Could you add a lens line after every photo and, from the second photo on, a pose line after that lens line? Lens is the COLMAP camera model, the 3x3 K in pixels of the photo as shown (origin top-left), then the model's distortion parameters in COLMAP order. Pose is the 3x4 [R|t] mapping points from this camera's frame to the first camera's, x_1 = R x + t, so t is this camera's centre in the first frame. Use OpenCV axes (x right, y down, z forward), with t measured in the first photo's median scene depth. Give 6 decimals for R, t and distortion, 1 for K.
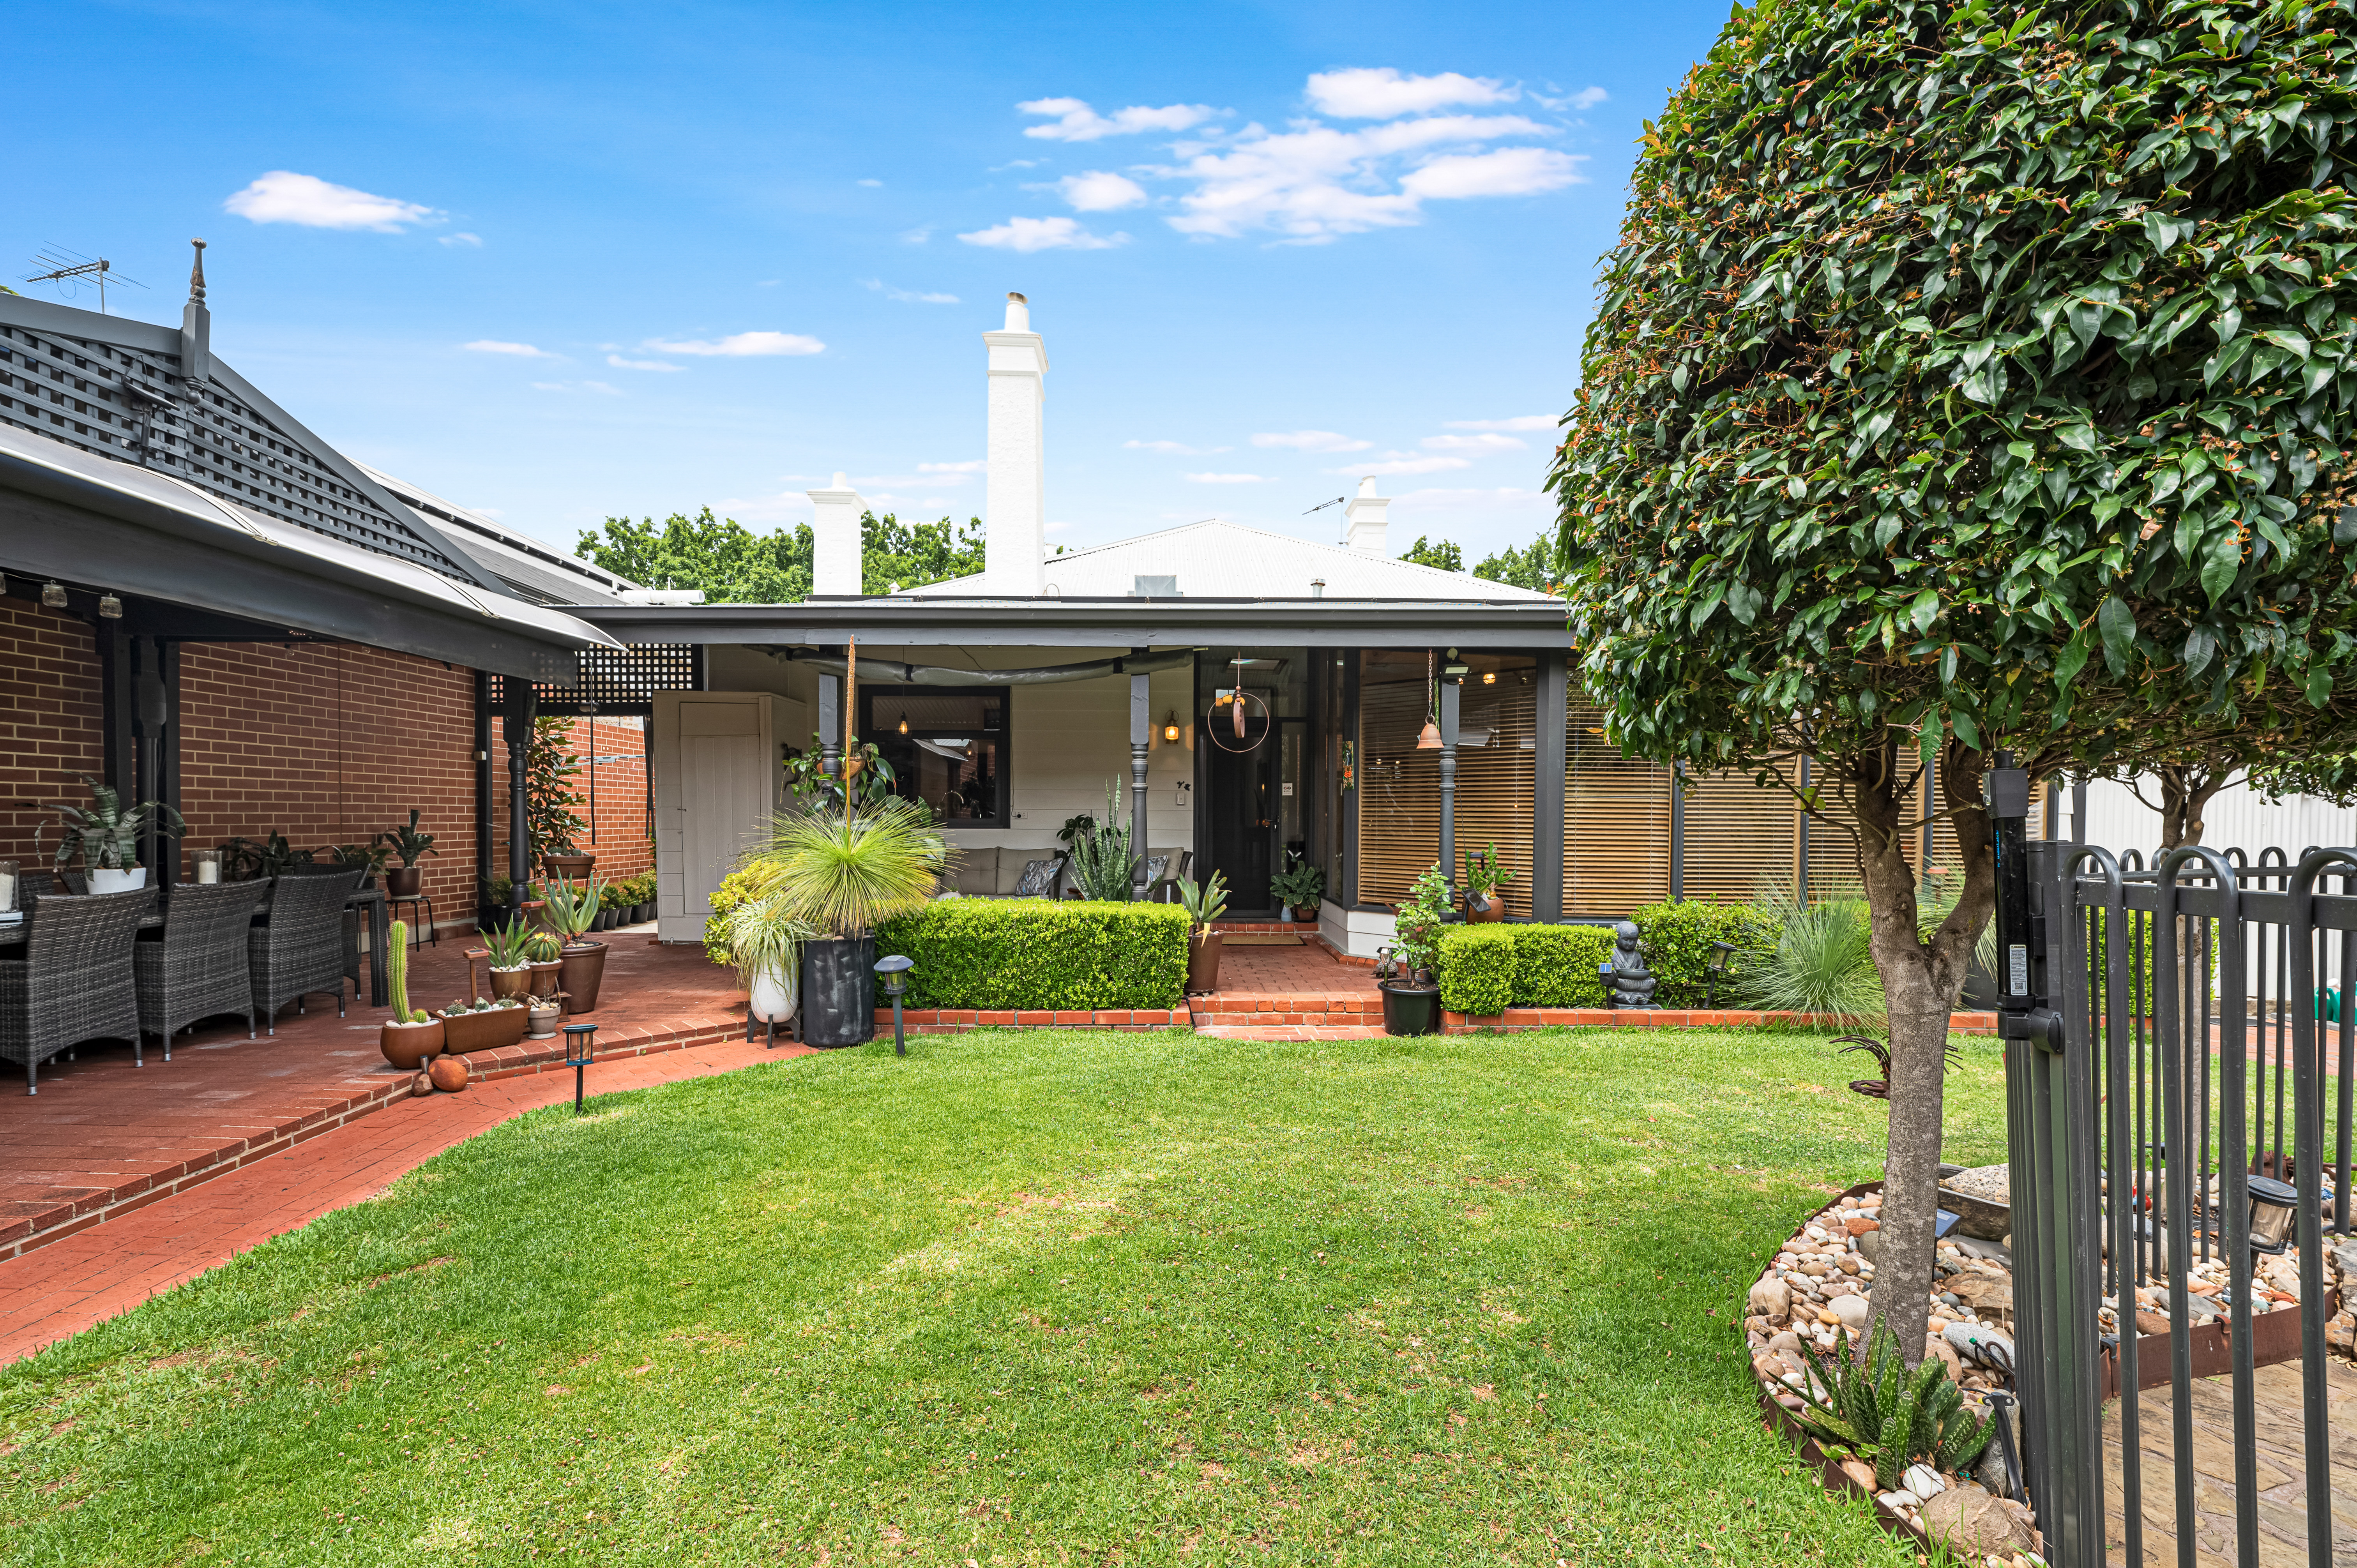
lens RADIAL K [[969.7, 0, 1167.6], [0, 969.7, 829.1], [0, 0, 1]] dist [-0.000141, 0.000497]
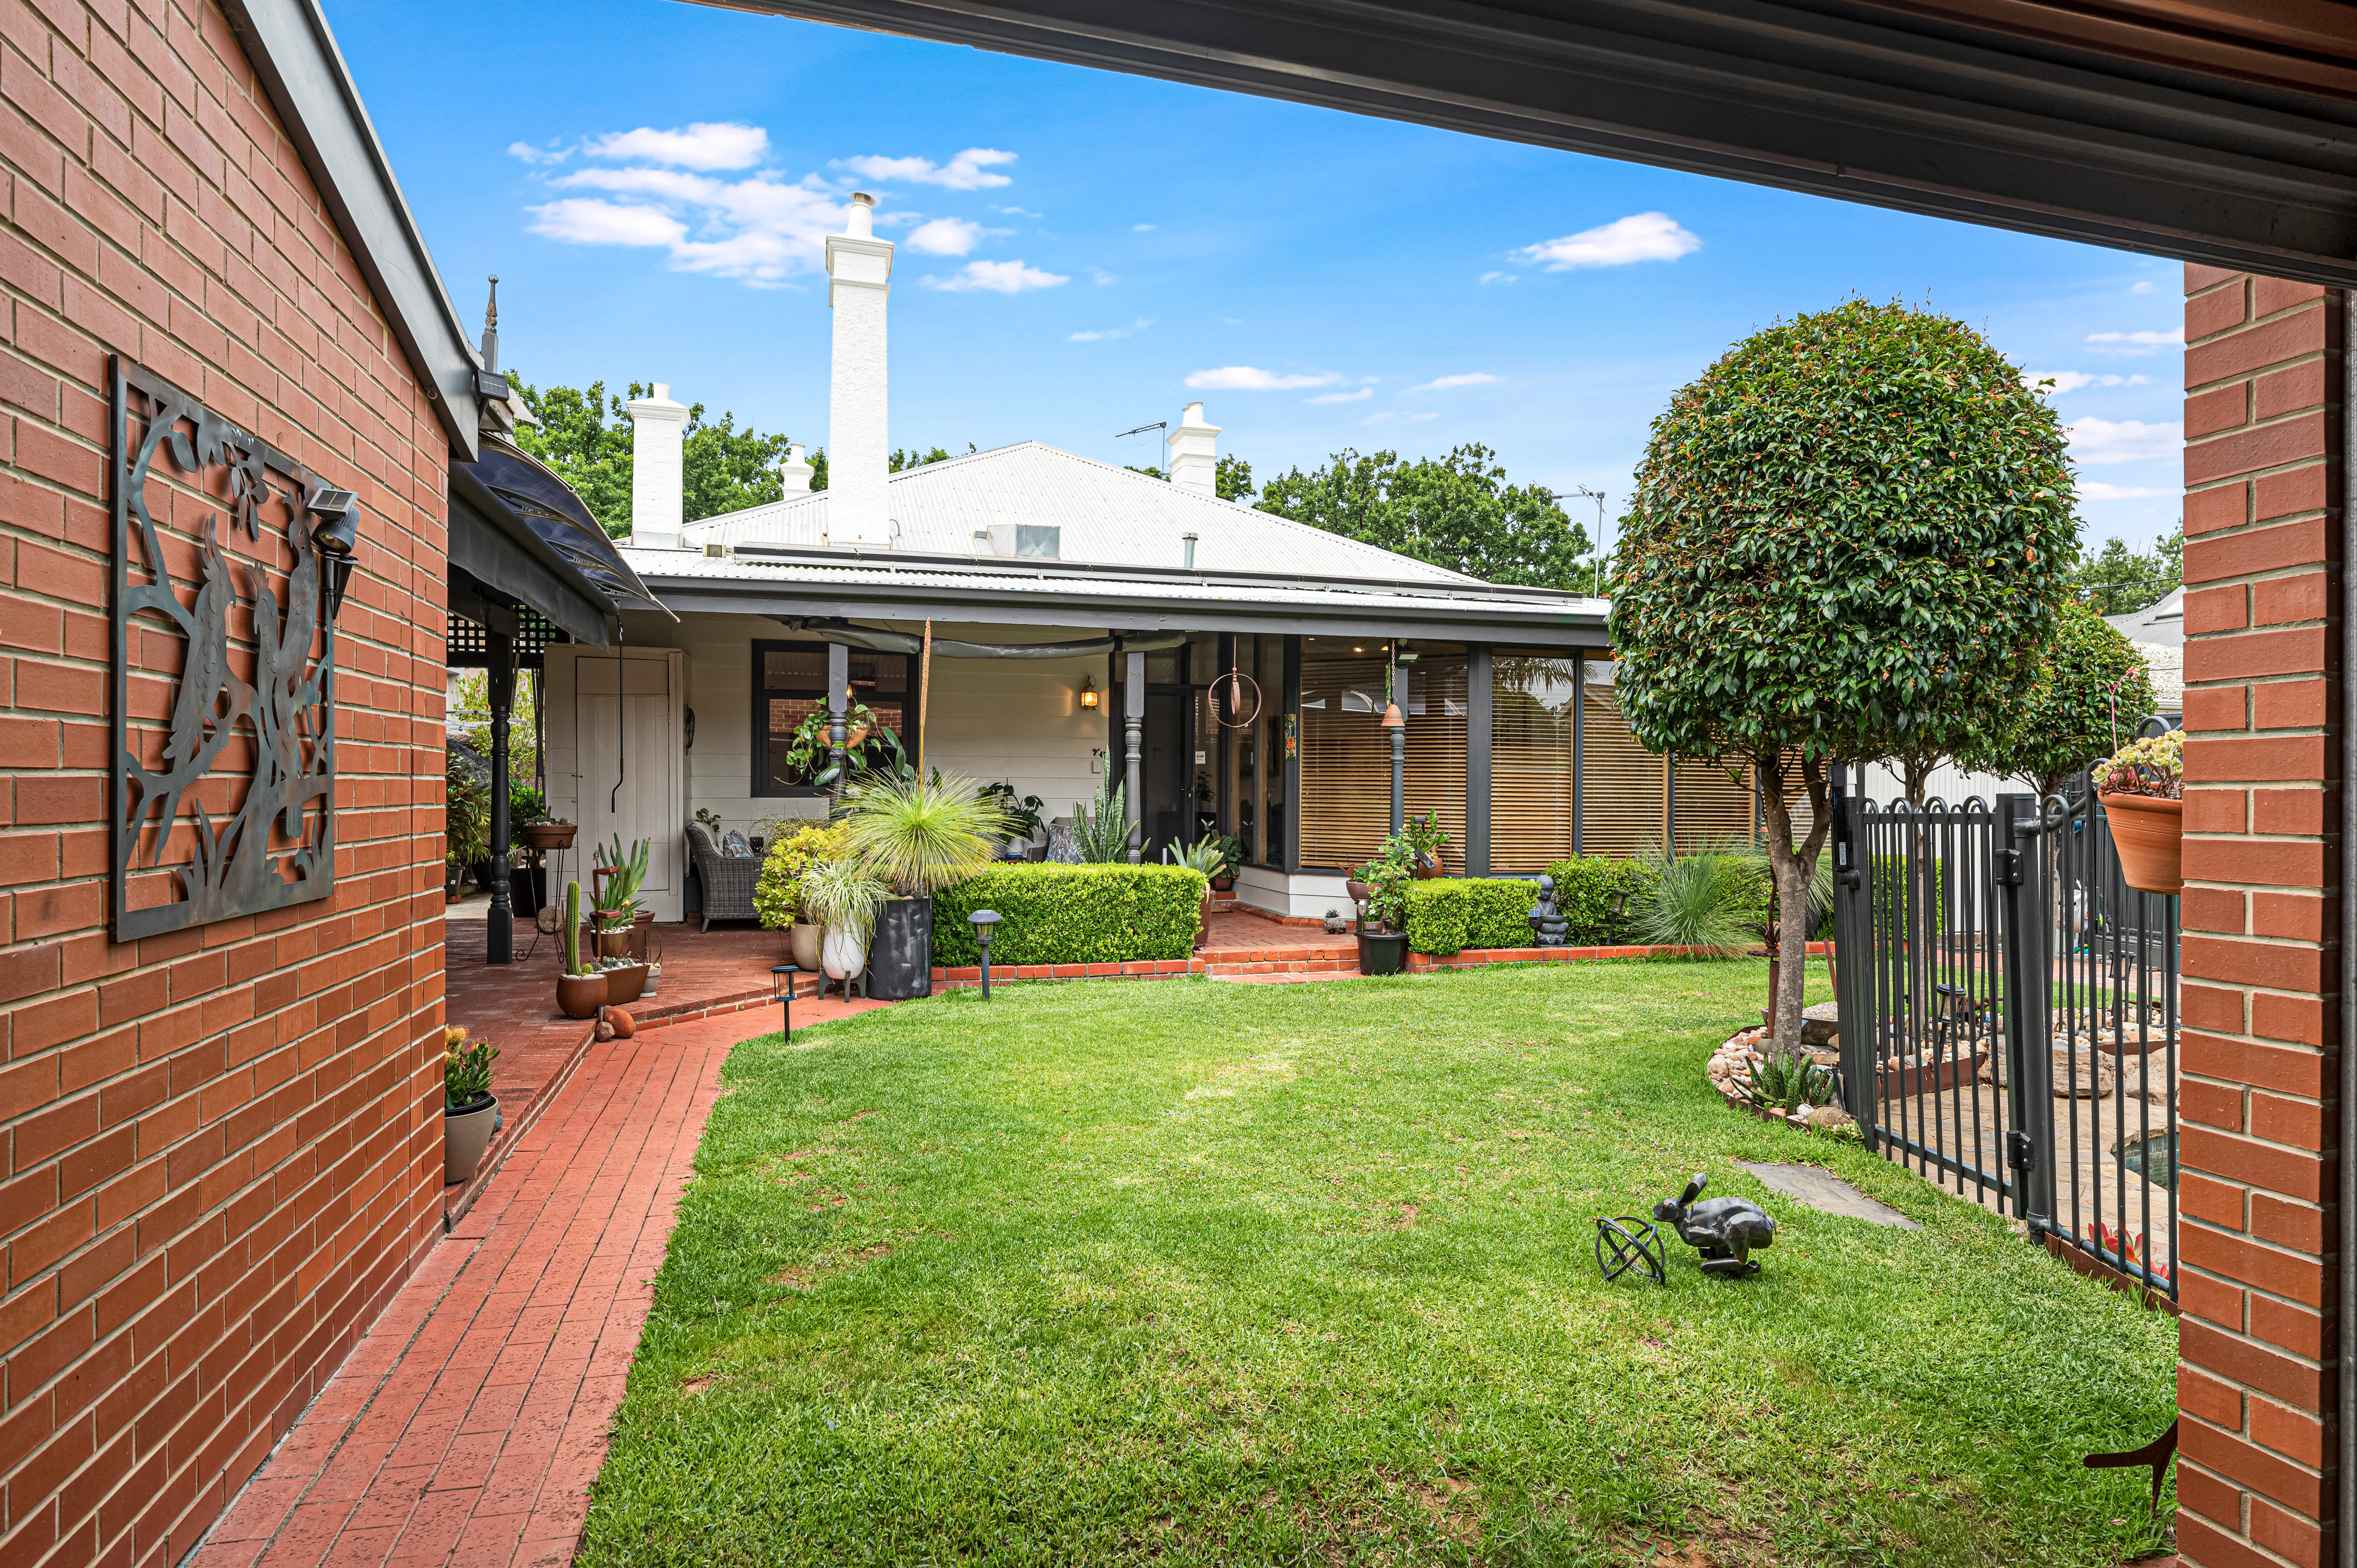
lens RADIAL K [[1268.3, 0, 1182.2], [0, 1268.3, 774.9], [0, 0, 1]] dist [-0.002568, -0.000316]
pose [[0.965212, 0.003888, 0.261441, -0.515255], [0.001514, 0.999790, -0.020455, 0.007020], [-0.261465, 0.020139, 0.965003, -0.541432]]
